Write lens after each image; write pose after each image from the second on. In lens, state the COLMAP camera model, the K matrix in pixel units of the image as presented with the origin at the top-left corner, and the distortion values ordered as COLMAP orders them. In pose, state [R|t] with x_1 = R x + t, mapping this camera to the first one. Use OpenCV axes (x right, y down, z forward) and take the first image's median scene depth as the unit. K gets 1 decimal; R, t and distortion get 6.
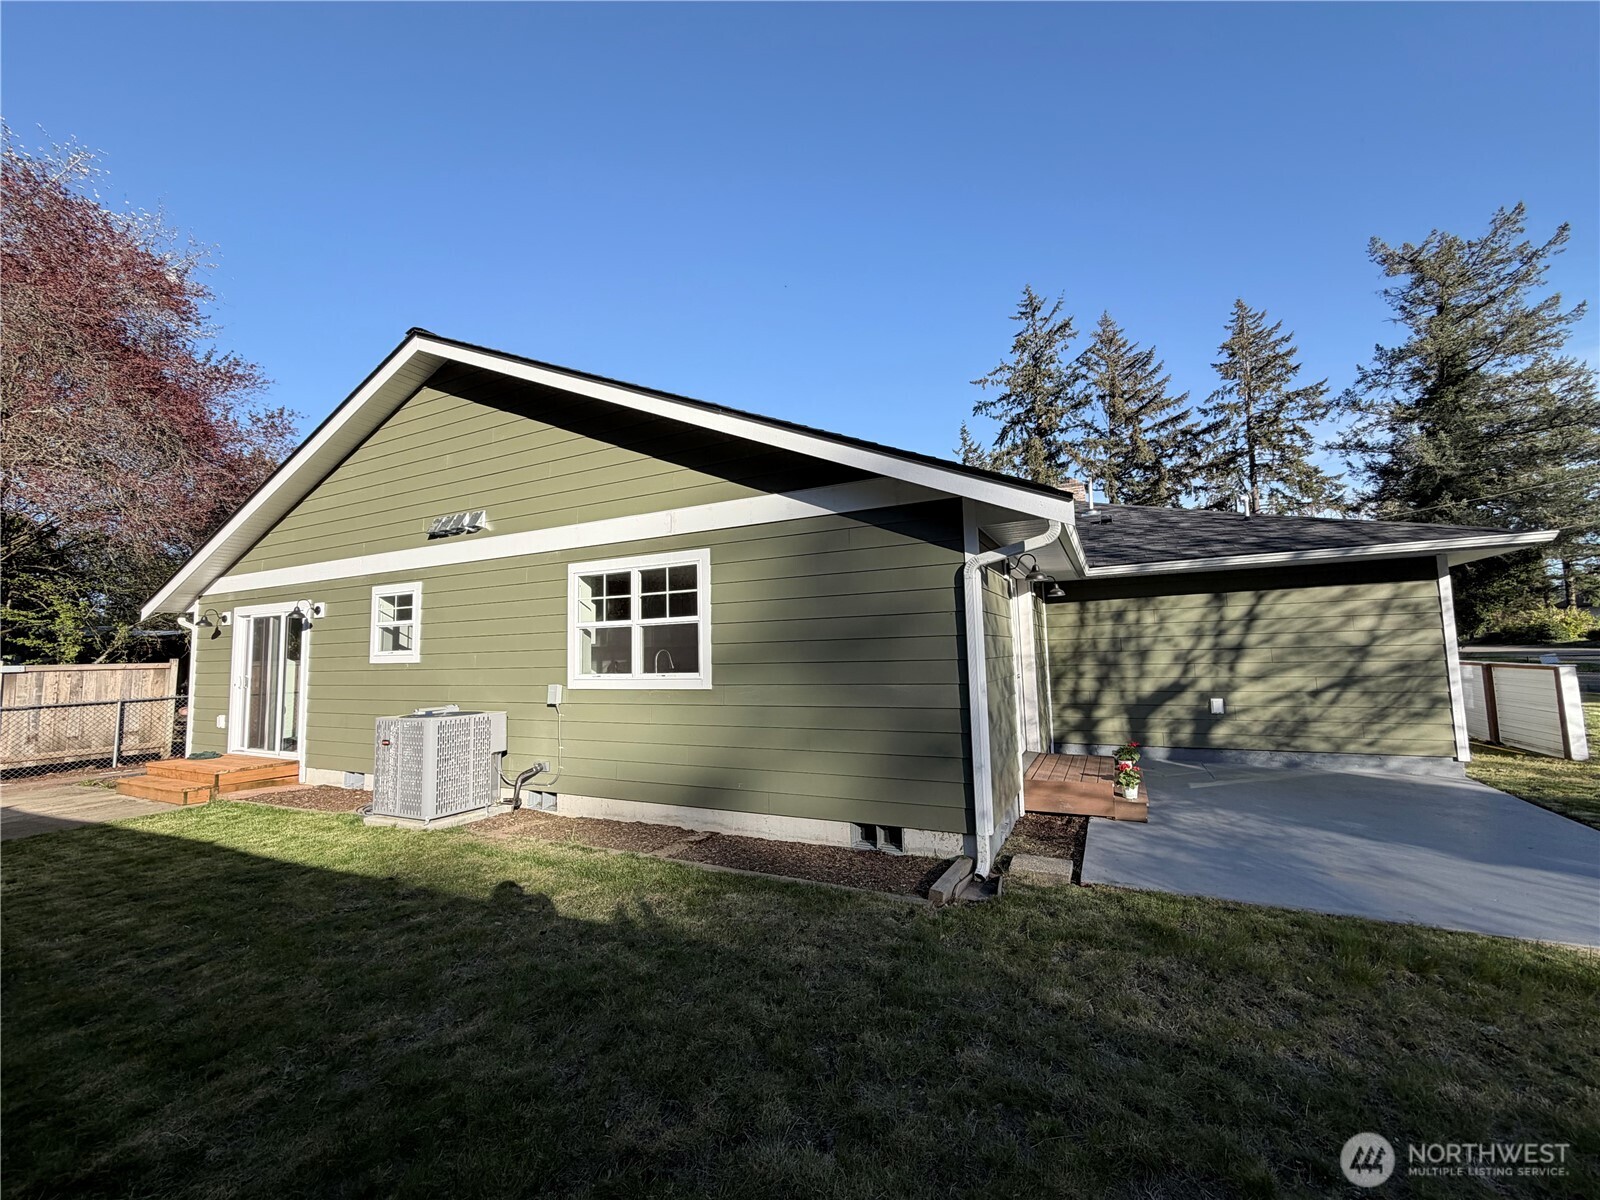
lens RADIAL K [[632.6, 0, 800.0], [0, 632.6, 600.0], [0, 0, 1]] dist [-0.000461, 0.000050]
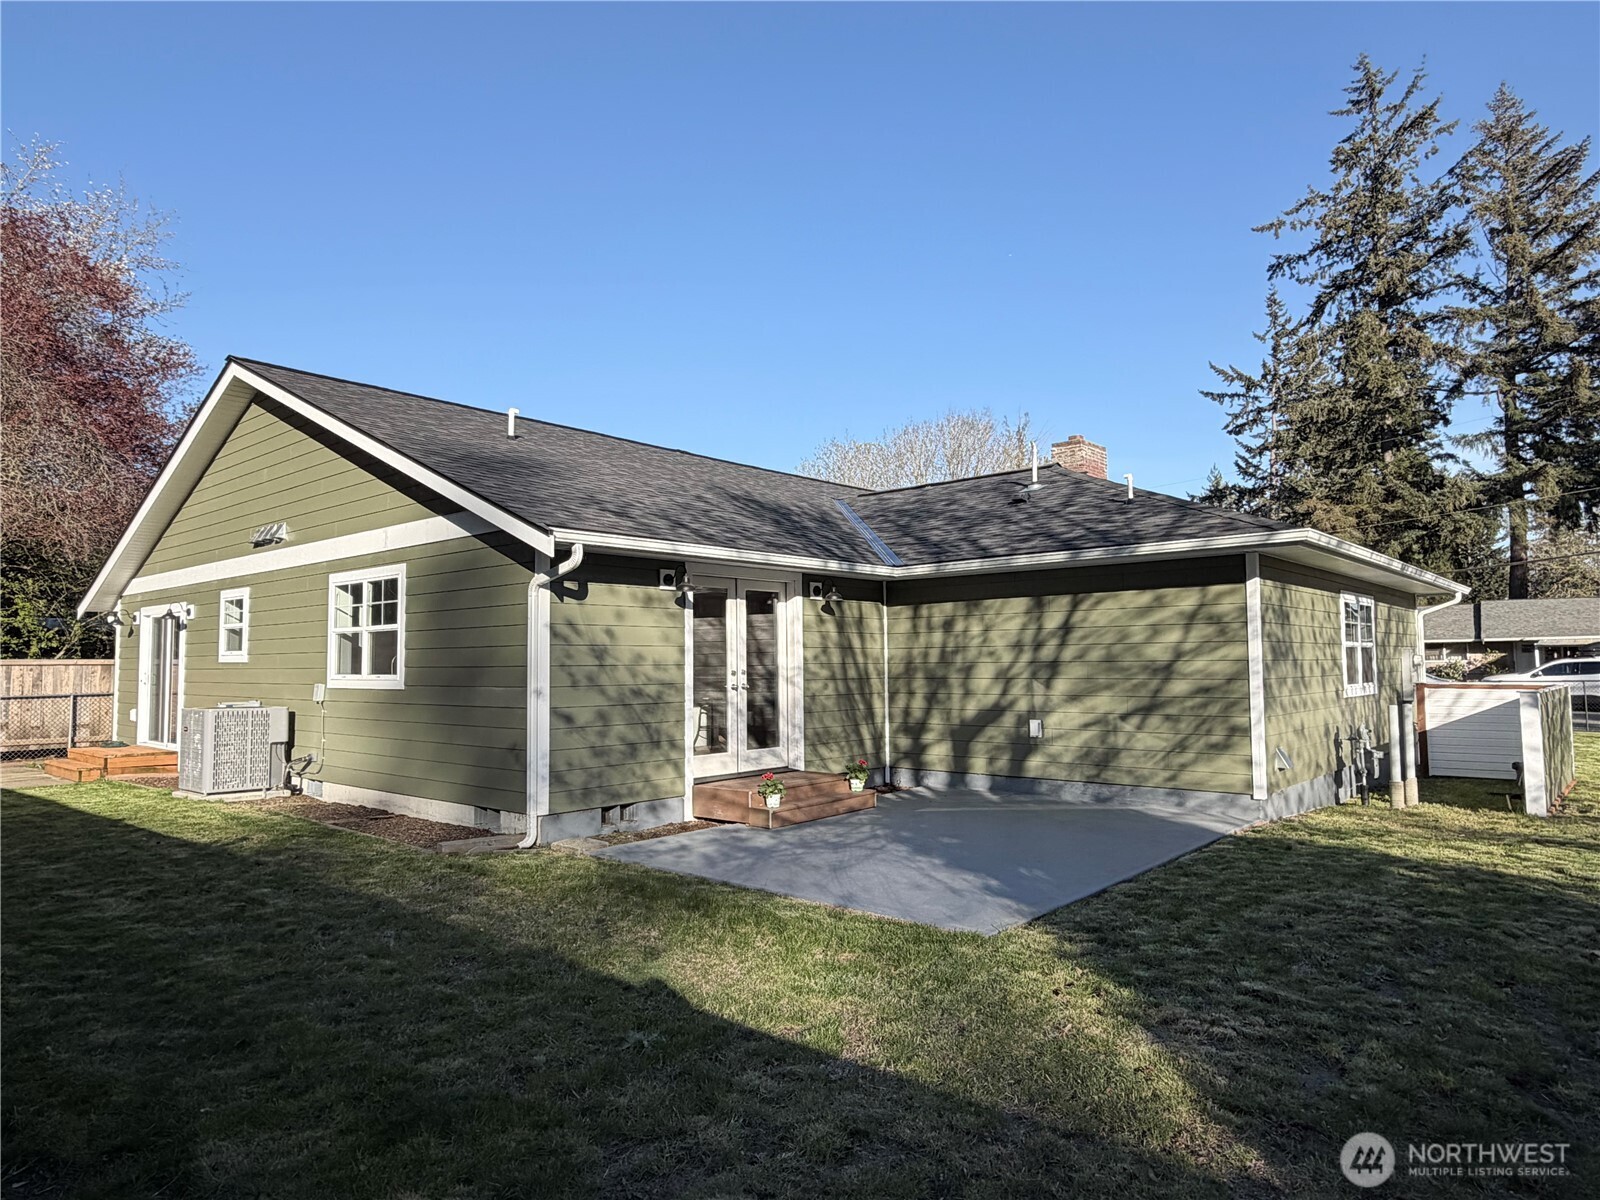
lens RADIAL K [[997.9, 0, 800.0], [0, 997.9, 600.0], [0, 0, 1]] dist [-0.080660, 0.079072]
pose [[0.967290, 0.001750, -0.253667, 0.648108], [0.004090, 0.999739, 0.022493, -0.036710], [0.253640, -0.022795, 0.967030, -0.332012]]
